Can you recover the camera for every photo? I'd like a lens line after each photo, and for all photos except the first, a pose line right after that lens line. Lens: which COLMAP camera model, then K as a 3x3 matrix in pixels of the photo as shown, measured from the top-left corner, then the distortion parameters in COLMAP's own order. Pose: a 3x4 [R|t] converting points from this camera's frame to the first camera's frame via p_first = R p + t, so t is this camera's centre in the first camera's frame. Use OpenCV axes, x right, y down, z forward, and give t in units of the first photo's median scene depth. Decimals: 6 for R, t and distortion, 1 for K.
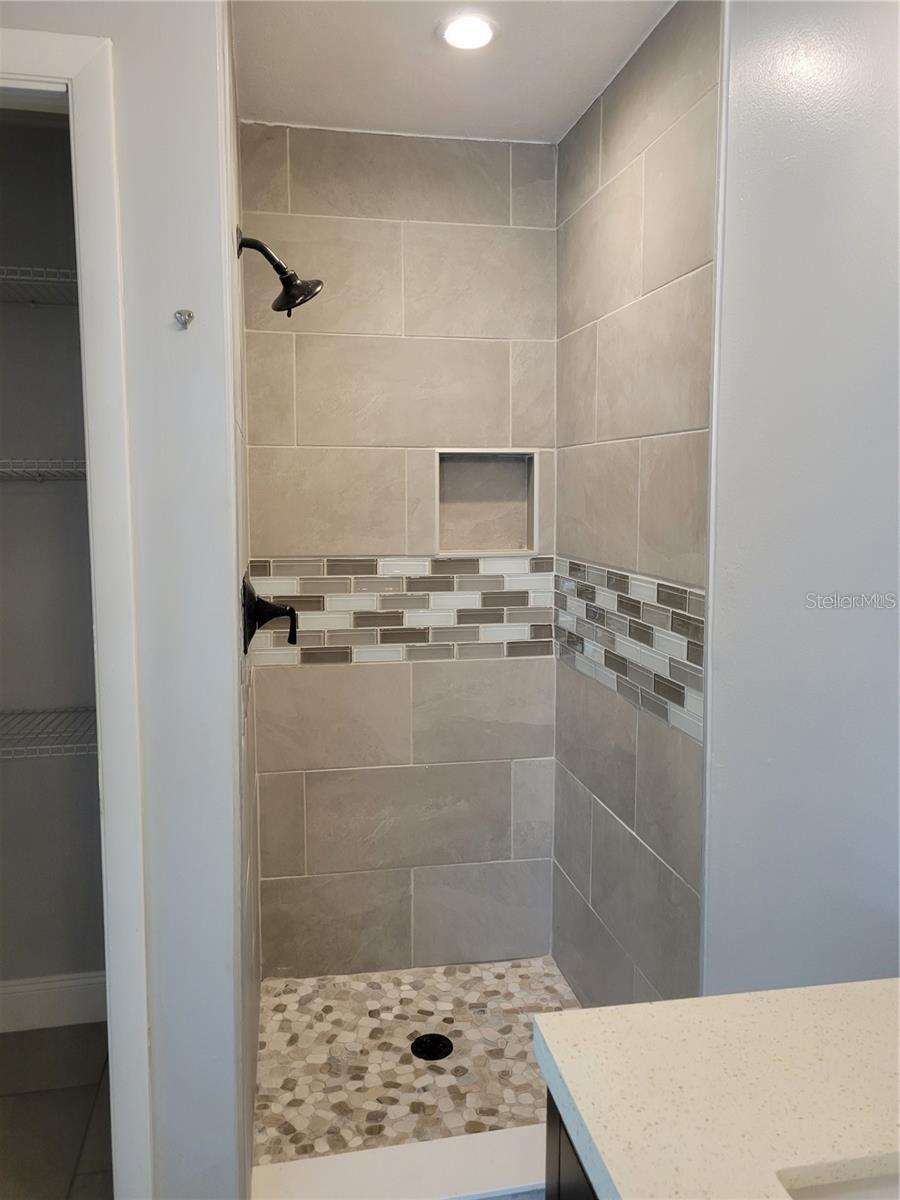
lens RADIAL K [[911.1, 0, 450.9], [0, 911.1, 588.4], [0, 0, 1]] dist [0.046314, -0.028690]
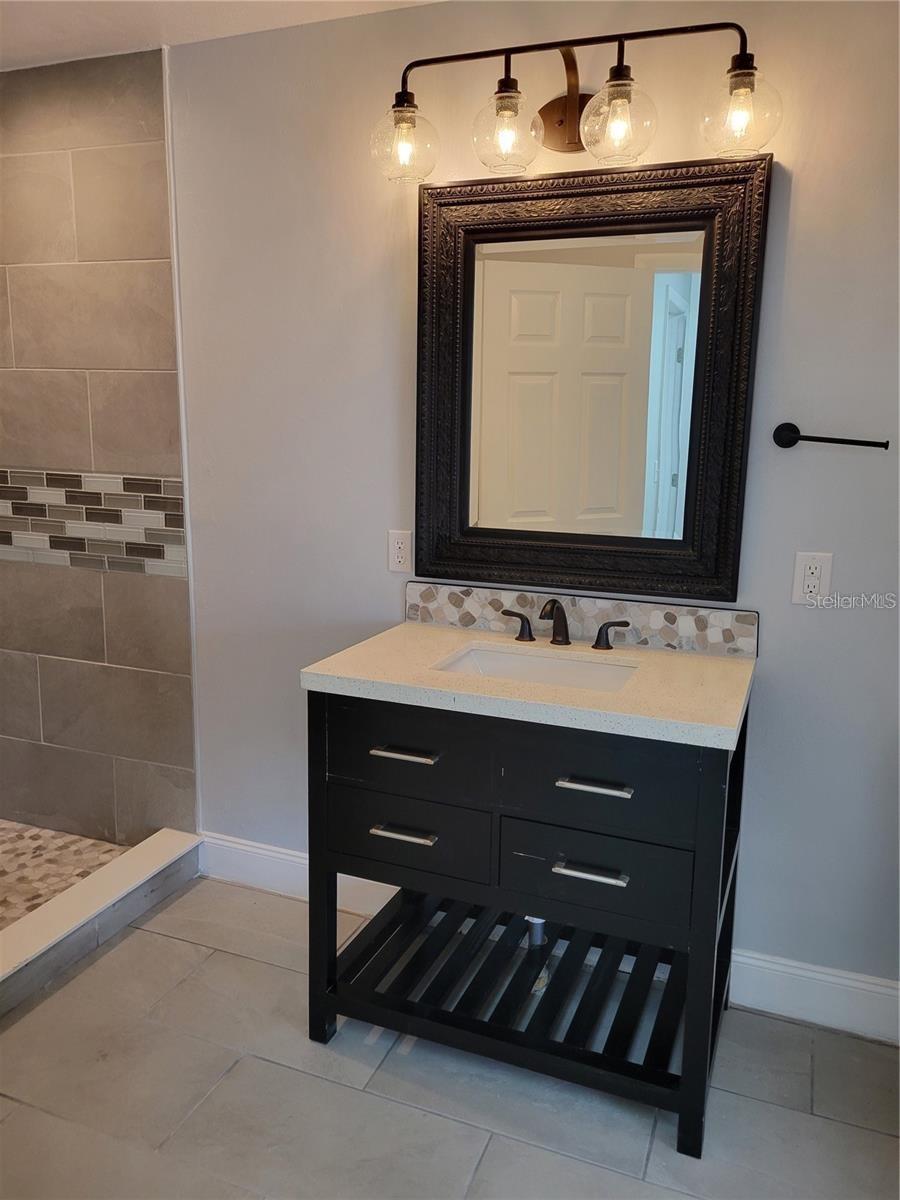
lens RADIAL K [[911.1, 0, 453.2], [0, 911.1, 601.9], [0, 0, 1]] dist [0.046314, -0.028690]
pose [[0.551461, -0.152238, 0.820192, -0.668308], [0.071942, 0.988223, 0.135056, 0.029027], [-0.831093, -0.015472, 0.555918, -0.209192]]
